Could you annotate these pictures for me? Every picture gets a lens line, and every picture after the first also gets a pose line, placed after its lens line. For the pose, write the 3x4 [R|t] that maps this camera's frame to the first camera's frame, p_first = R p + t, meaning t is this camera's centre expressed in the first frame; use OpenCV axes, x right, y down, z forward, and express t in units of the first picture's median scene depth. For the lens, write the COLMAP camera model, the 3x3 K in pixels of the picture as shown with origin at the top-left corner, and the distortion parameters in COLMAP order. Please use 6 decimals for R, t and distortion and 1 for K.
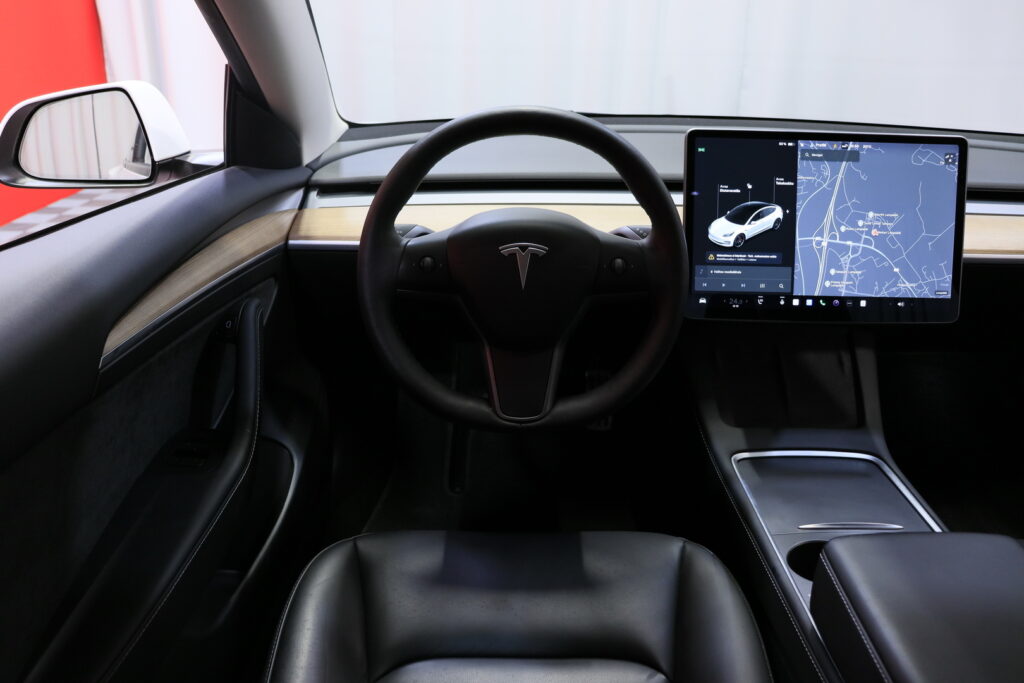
lens RADIAL K [[851.3, 0, 512.0], [0, 851.3, 341.5], [0, 0, 1]] dist [-0.188103, 0.179692]
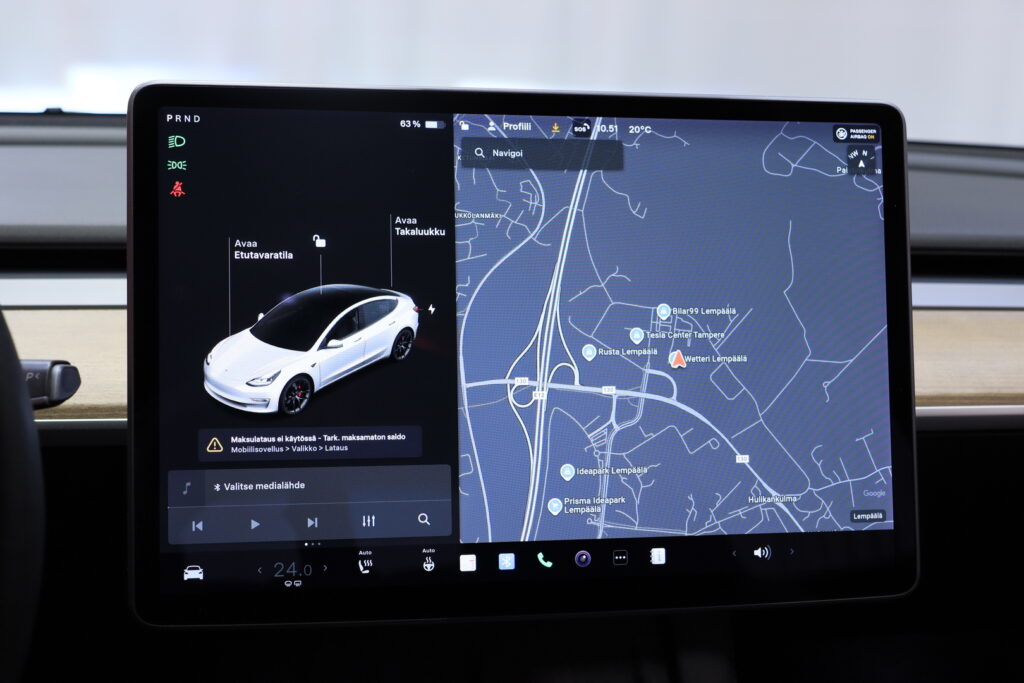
lens RADIAL K [[1445.4, 0, 507.8], [0, 1445.4, 339.8], [0, 0, 1]] dist [-0.027983, 0.464612]
pose [[0.976538, -0.015653, 0.214776, 0.228679], [0.050465, 0.986216, -0.157580, -0.043433], [-0.209349, 0.164721, 0.963867, 0.394905]]
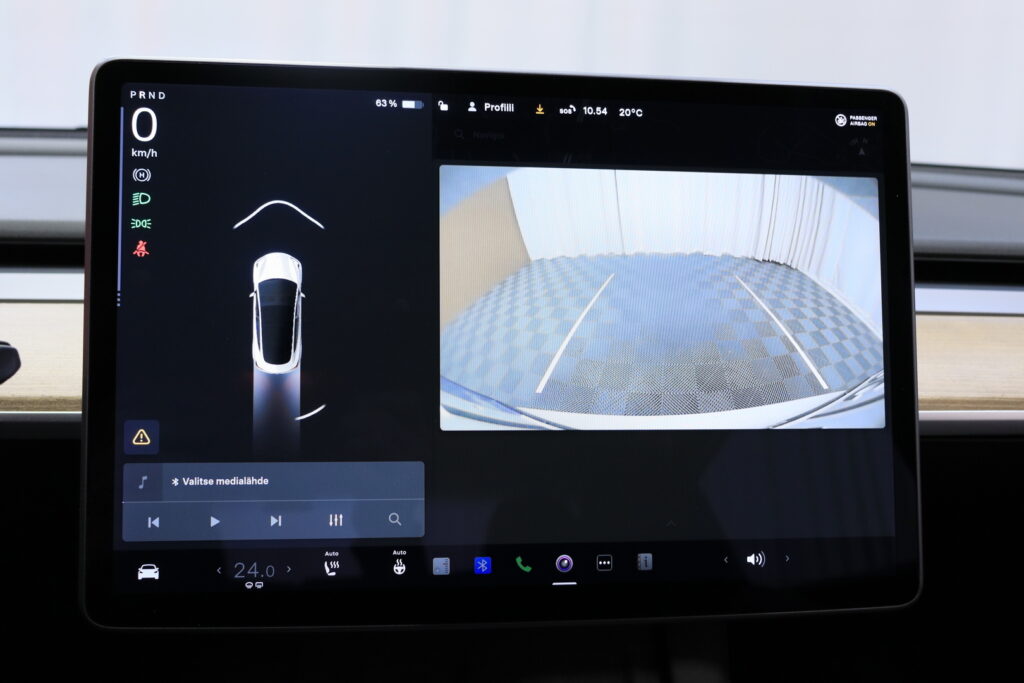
lens RADIAL K [[1348.0, 0, 505.9], [0, 1348.0, 331.9], [0, 0, 1]] dist [-0.026743, 0.001480]
pose [[0.981409, -0.001545, 0.191920, 0.264712], [0.038071, 0.981665, -0.186773, -0.037881], [-0.188113, 0.190608, 0.963474, 0.463946]]
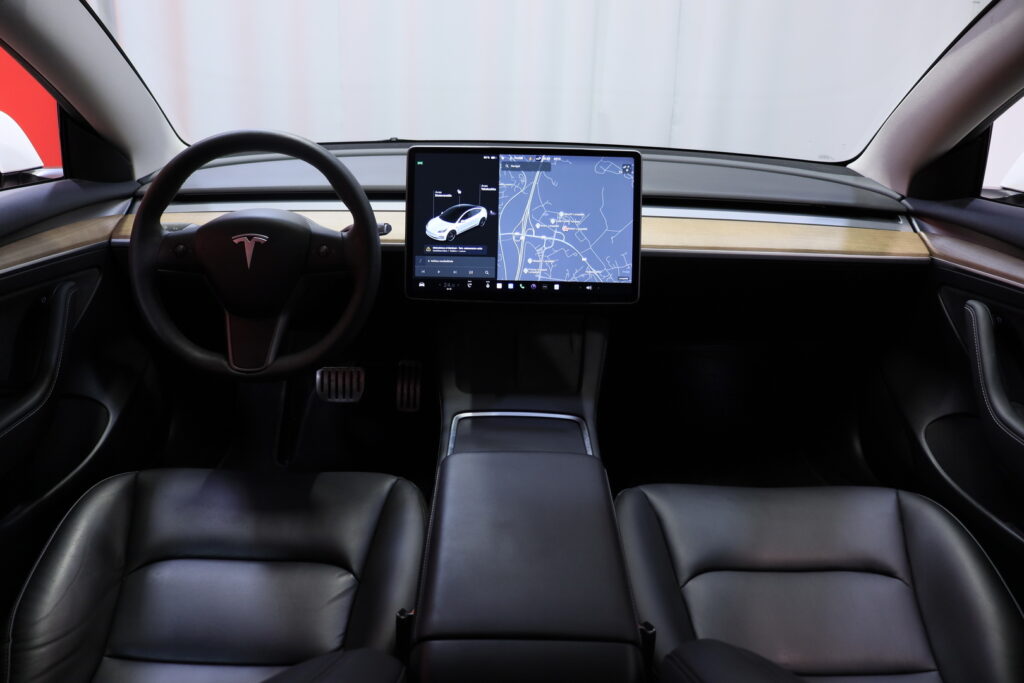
lens RADIAL K [[851.3, 0, 512.0], [0, 851.3, 341.5], [0, 0, 1]] dist [-0.188103, 0.179692]
pose [[0.999834, 0.007285, 0.016678, 0.341462], [-0.006553, 0.999030, -0.043555, 0.089006], [-0.016979, 0.043439, 0.998912, -0.241335]]
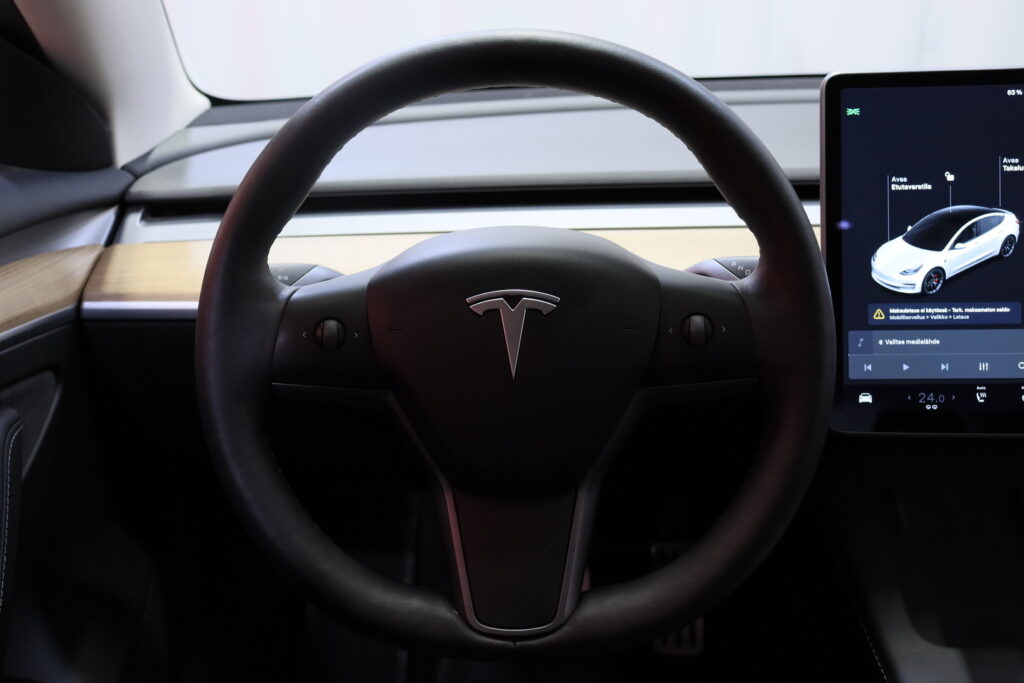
lens RADIAL K [[1445.4, 0, 507.8], [0, 1445.4, 339.8], [0, 0, 1]] dist [-0.027983, 0.464612]
pose [[0.999625, -0.019202, -0.019519, 0.023627], [0.016856, 0.993342, -0.113959, 0.013953], [0.021578, 0.113587, 0.993294, 0.104968]]
